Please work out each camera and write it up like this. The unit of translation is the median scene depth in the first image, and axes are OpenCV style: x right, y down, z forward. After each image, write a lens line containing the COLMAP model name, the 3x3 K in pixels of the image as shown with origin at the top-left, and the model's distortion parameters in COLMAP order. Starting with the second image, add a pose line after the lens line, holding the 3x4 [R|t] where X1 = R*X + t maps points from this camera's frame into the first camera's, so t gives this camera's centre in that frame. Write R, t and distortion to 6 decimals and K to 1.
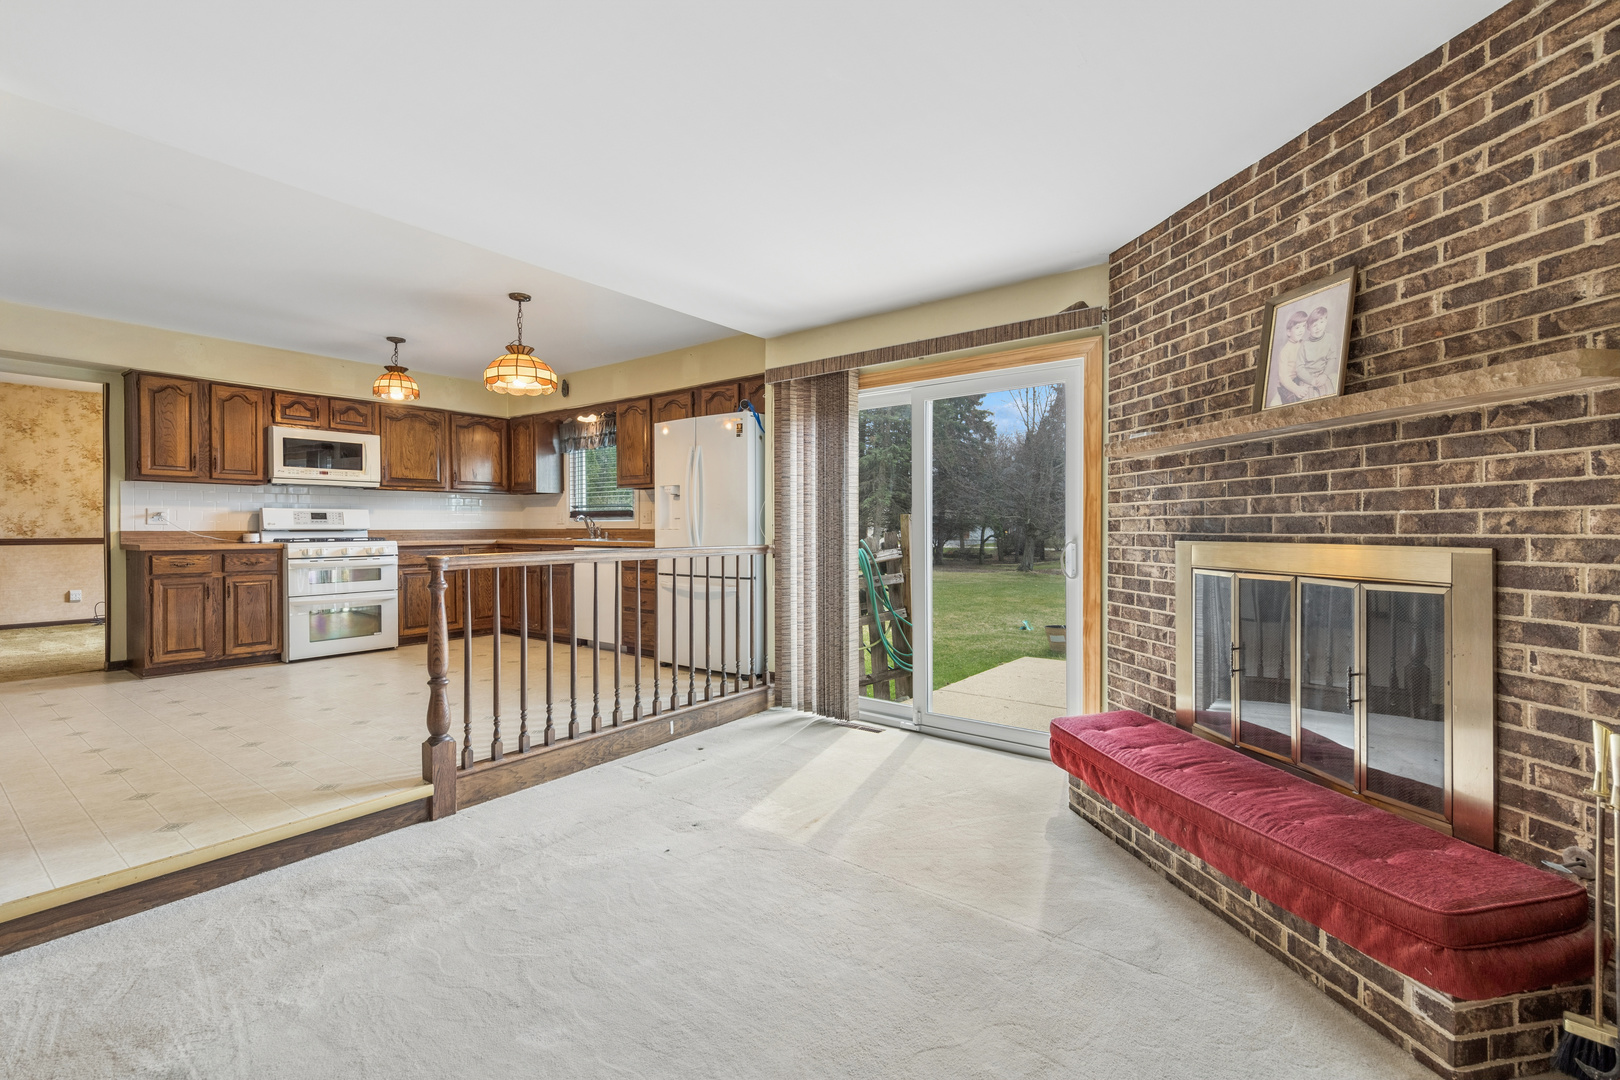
lens RADIAL K [[707.8, 0, 809.8], [0, 707.8, 532.5], [0, 0, 1]] dist [0.009074, -0.002616]
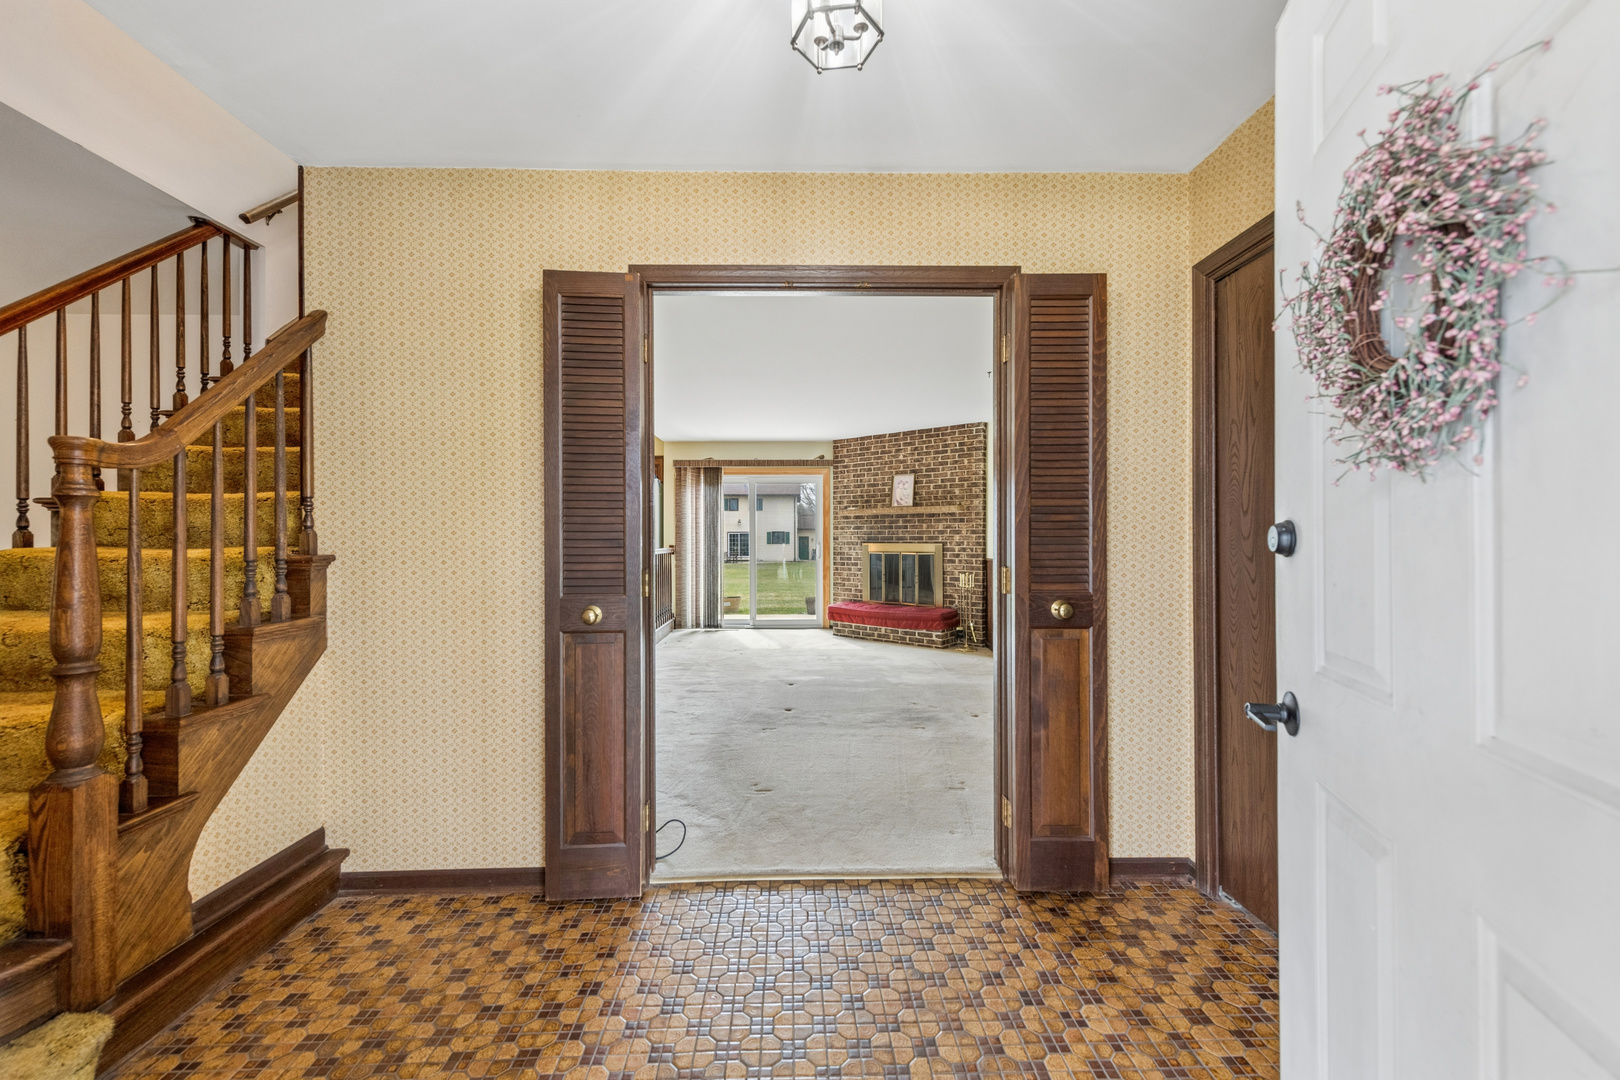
lens RADIAL K [[662.8, 0, 819.7], [0, 662.8, 536.6], [0, 0, 1]] dist [-0.000328, 0.000124]
pose [[0.768019, 0.002622, 0.640422, -1.043734], [0.004502, 0.999945, -0.009493, 0.006195], [-0.640411, 0.010174, 0.767965, -0.777339]]
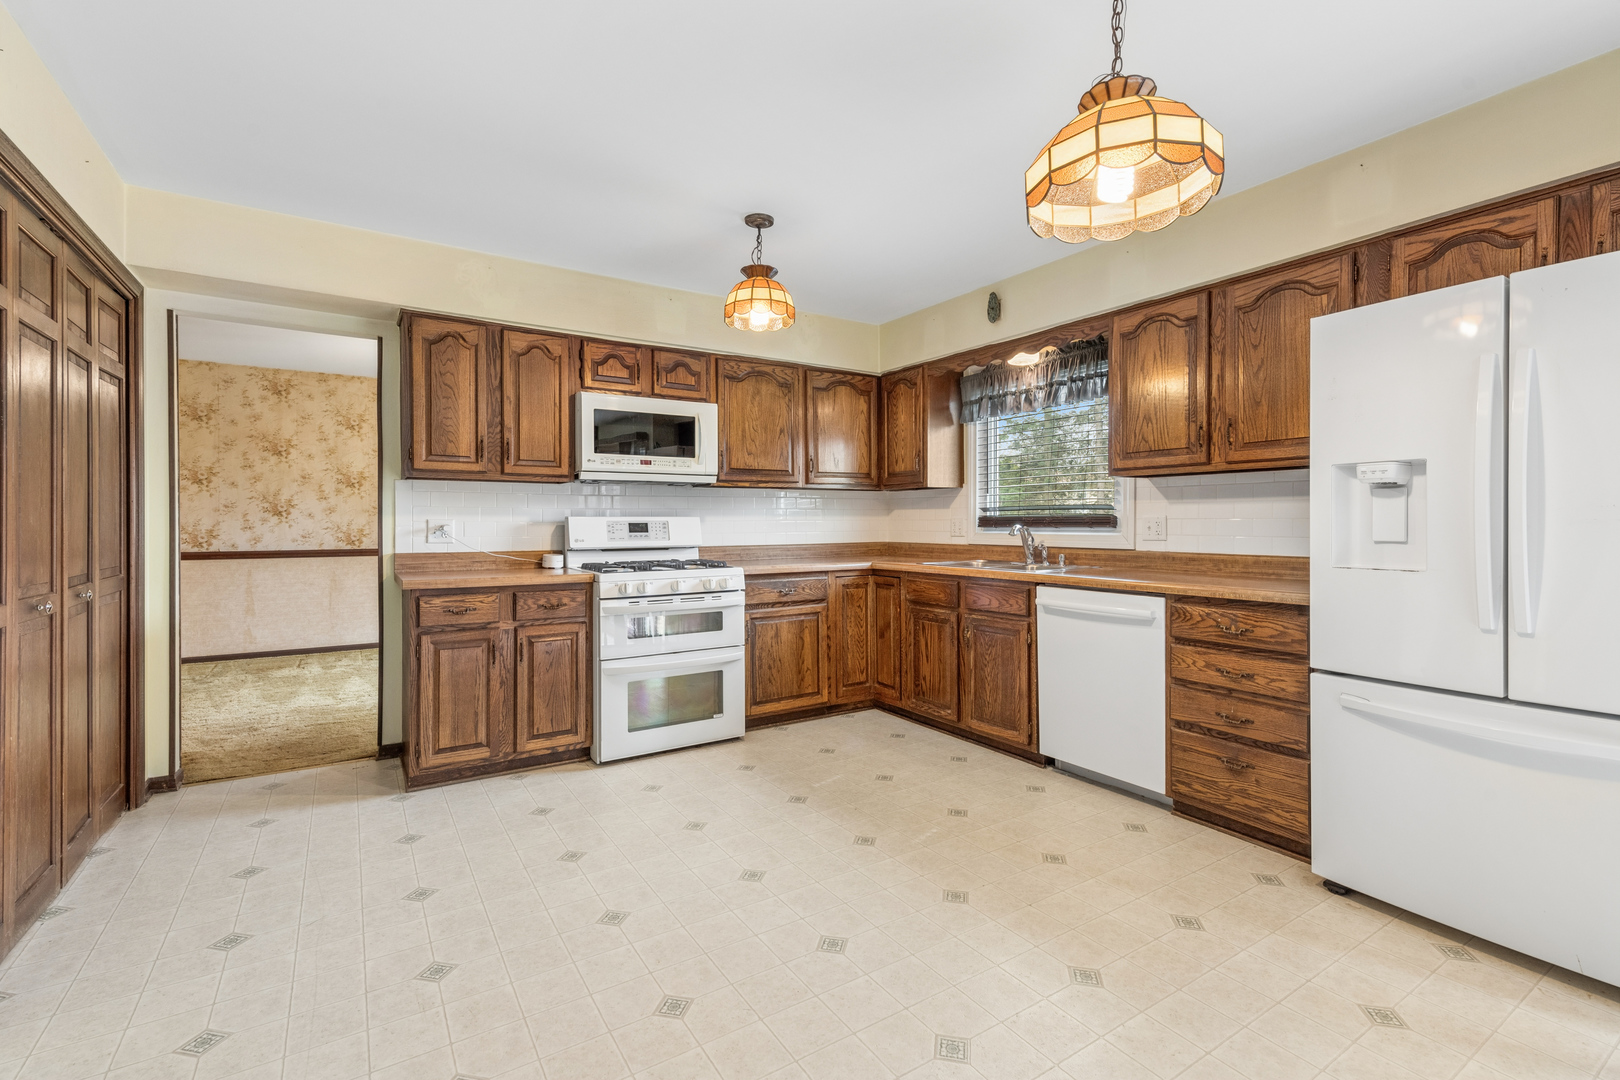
lens RADIAL K [[707.8, 0, 795.8], [0, 707.8, 525.9], [0, 0, 1]] dist [0.009074, -0.002616]
pose [[0.934079, 0.002057, -0.357060, -0.459252], [-0.002434, 0.999997, -0.000605, -0.036109], [0.357057, 0.001434, 0.934081, 0.628202]]
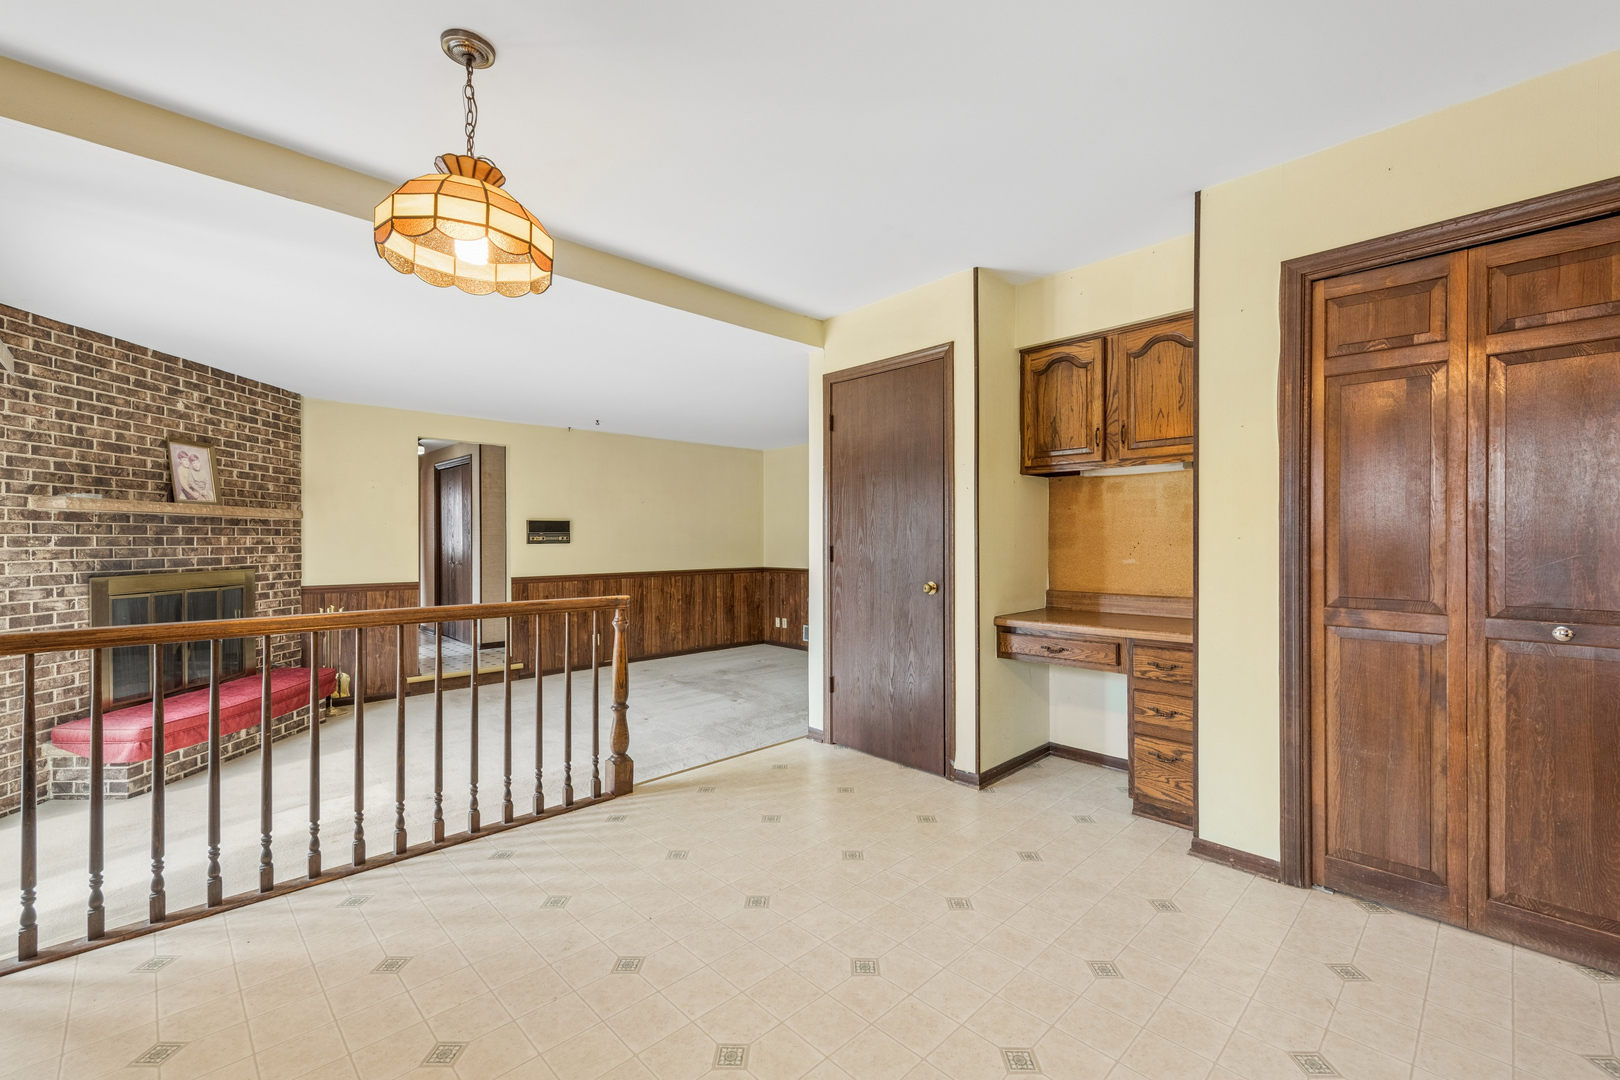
lens RADIAL K [[662.8, 0, 807.5], [0, 662.8, 539.6], [0, 0, 1]] dist [-0.000328, 0.000124]
pose [[-0.989535, 0.004109, 0.144232, -0.702089], [0.004881, 0.999976, 0.005000, -0.042068], [-0.144208, 0.005651, -0.989531, 1.439011]]
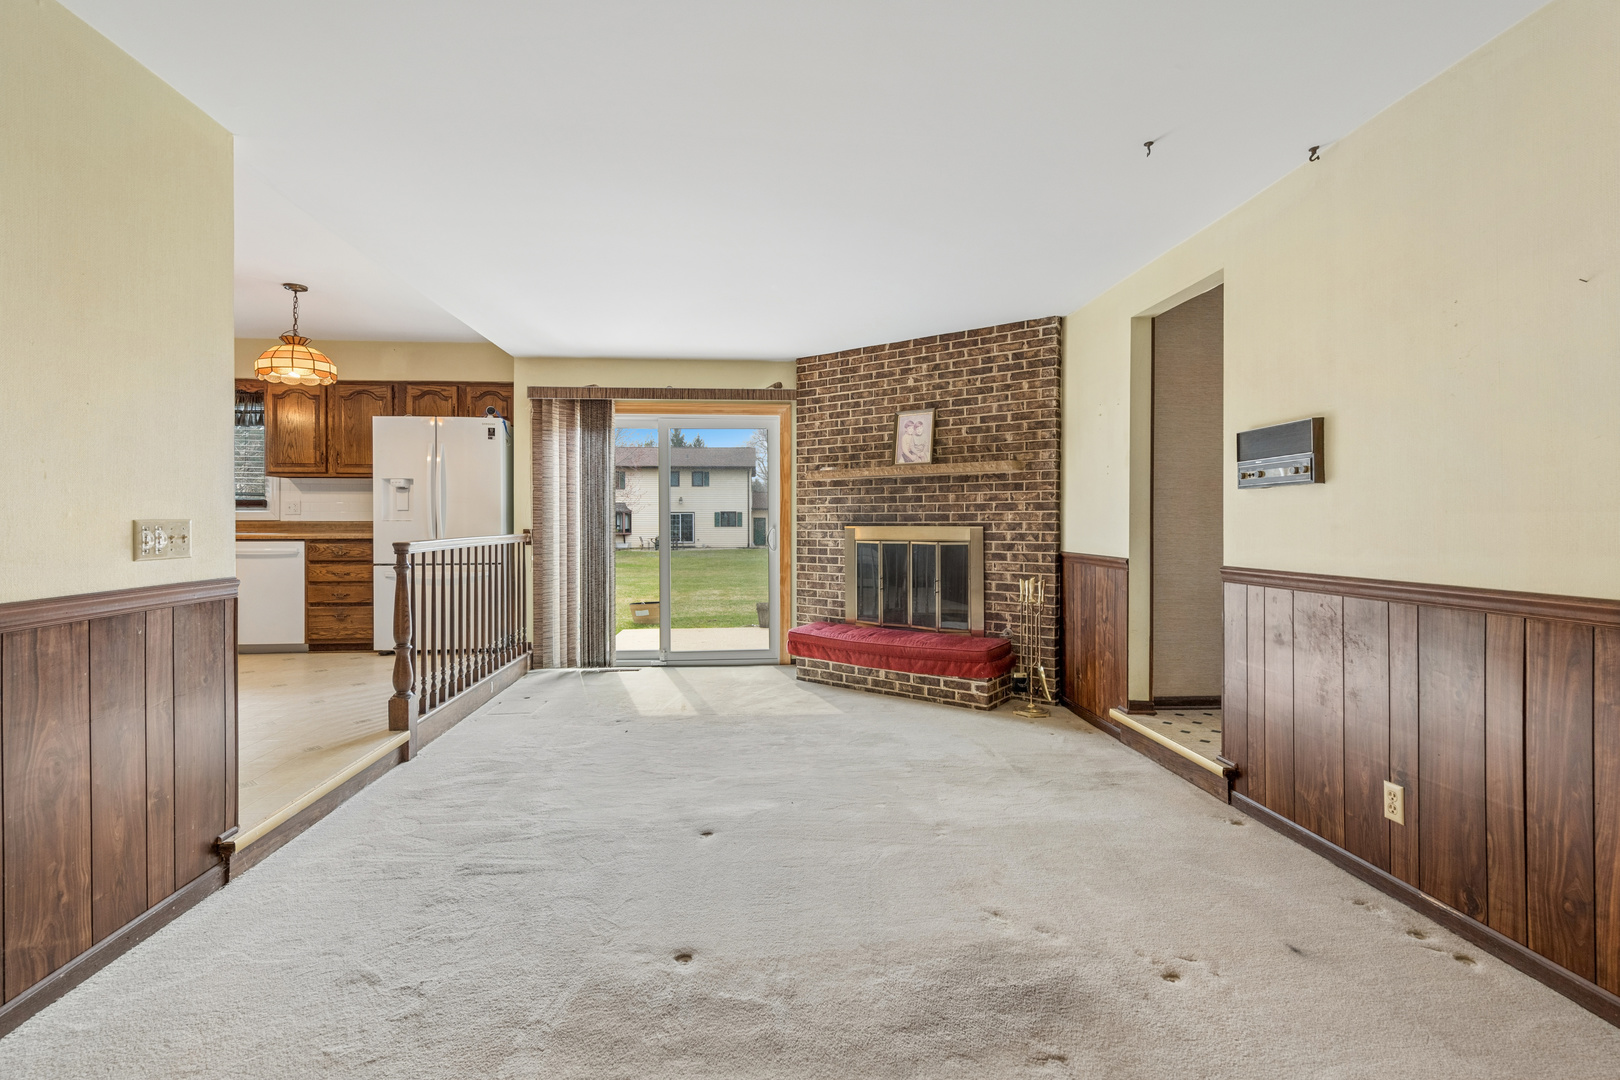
lens RADIAL K [[763.3, 0, 819.8], [0, 763.3, 520.3], [0, 0, 1]] dist [0.013959, -0.000739]
pose [[0.732440, 0.000665, 0.680832, -0.641261], [0.005073, 0.999966, -0.006435, 0.006368], [-0.680813, 0.008167, 0.732412, -0.306548]]
